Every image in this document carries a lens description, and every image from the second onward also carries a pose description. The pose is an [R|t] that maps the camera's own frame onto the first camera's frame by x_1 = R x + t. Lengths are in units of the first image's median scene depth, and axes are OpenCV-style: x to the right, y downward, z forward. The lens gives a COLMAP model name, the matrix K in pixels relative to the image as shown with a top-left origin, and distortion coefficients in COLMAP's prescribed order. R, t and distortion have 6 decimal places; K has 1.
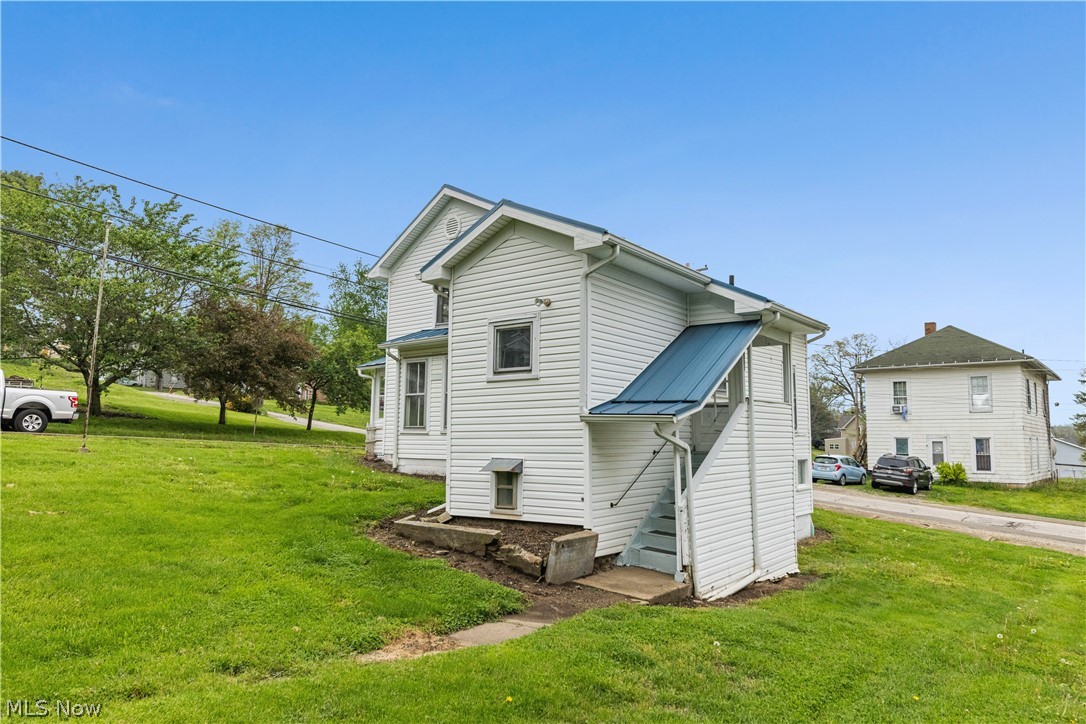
lens RADIAL K [[724.3, 0, 543.0], [0, 724.3, 362.0], [0, 0, 1]] dist [0.001138, -0.000409]
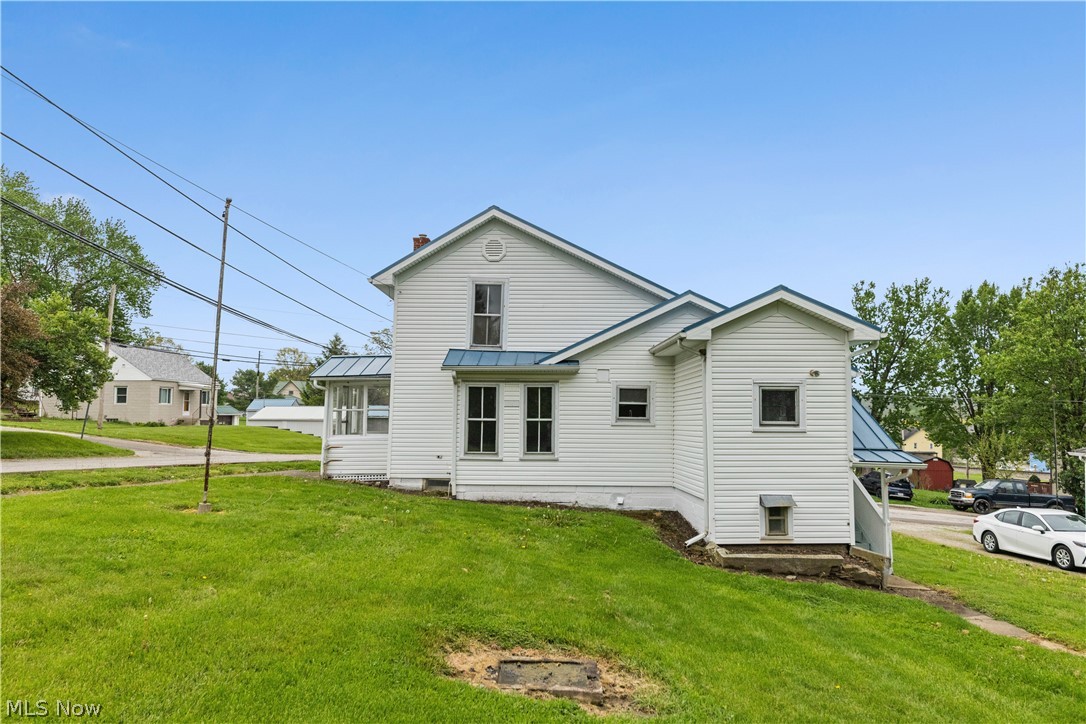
lens RADIAL K [[724.3, 0, 543.0], [0, 724.3, 362.0], [0, 0, 1]] dist [0.001138, -0.000409]
pose [[0.778840, 0.047778, 0.625401, -1.138012], [-0.071661, 0.997344, 0.013049, -0.081363], [-0.623116, -0.054980, 0.780195, 0.287019]]
